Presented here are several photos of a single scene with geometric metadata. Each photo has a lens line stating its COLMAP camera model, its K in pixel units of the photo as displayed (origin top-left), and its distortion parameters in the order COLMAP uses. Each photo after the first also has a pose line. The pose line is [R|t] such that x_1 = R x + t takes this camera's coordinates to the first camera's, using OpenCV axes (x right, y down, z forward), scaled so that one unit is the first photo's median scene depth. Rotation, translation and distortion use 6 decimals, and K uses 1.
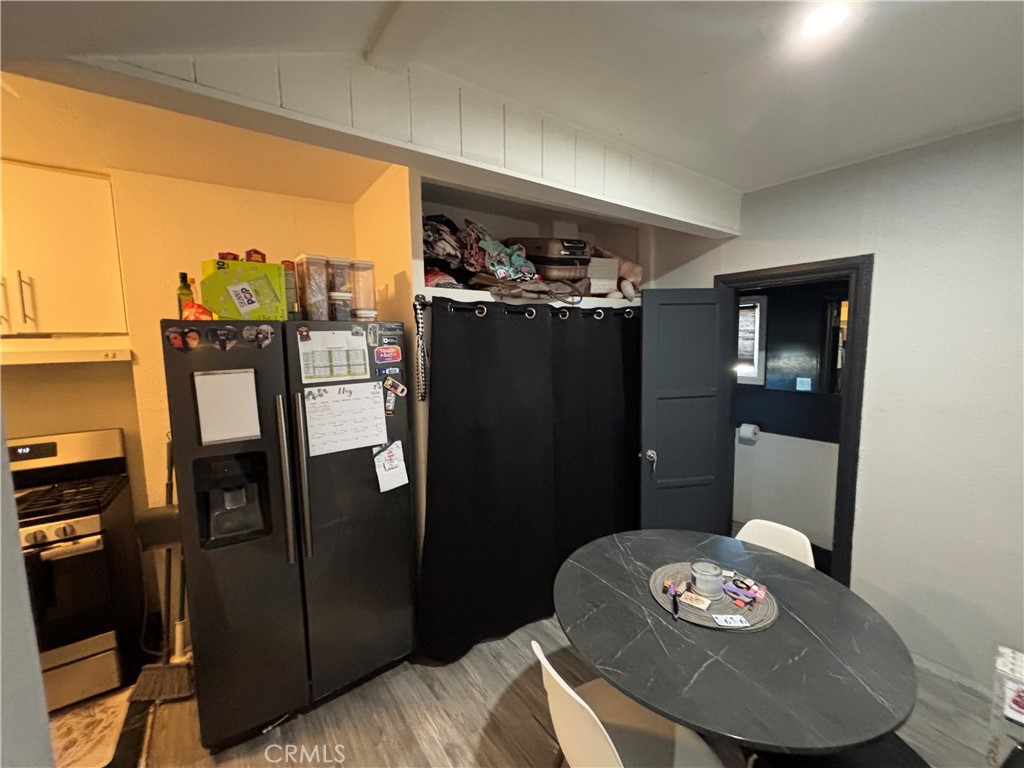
lens RADIAL K [[412.7, 0, 511.5], [0, 412.7, 381.5], [0, 0, 1]] dist [0.000246, 0.000080]
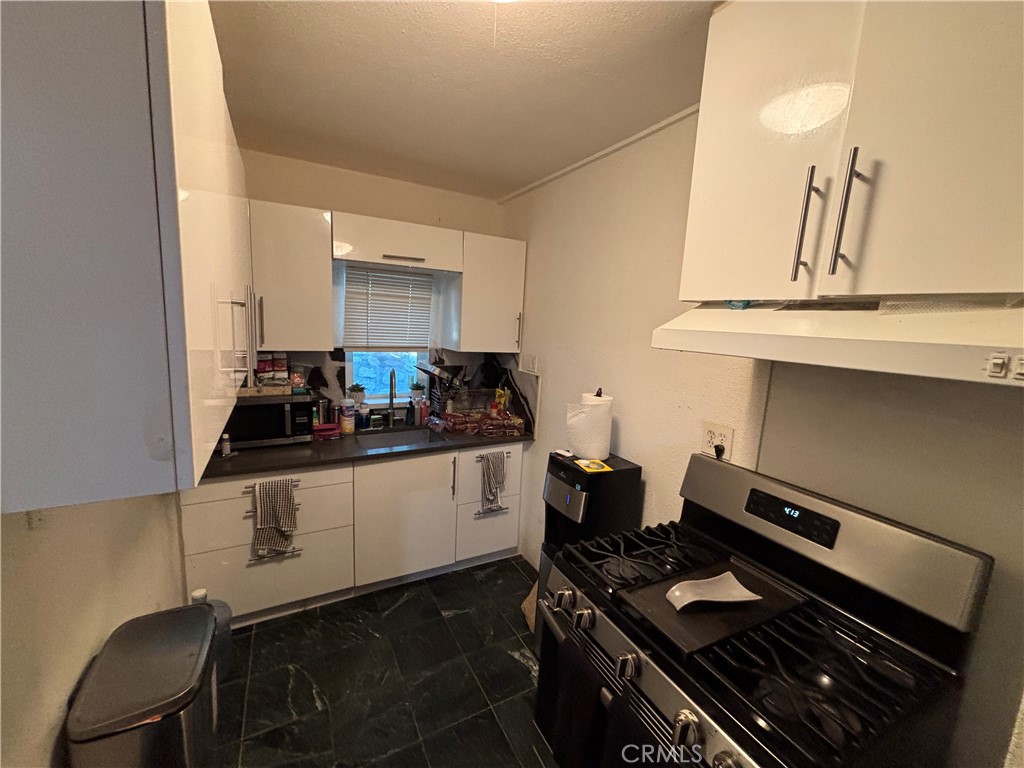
lens RADIAL K [[412.7, 0, 513.1], [0, 412.7, 380.9], [0, 0, 1]] dist [0.000246, 0.000080]
pose [[-0.124249, 0.159447, -0.979356, -0.651370], [-0.153004, 0.972121, 0.177680, -0.052372], [0.980383, 0.171922, -0.096389, 0.693196]]
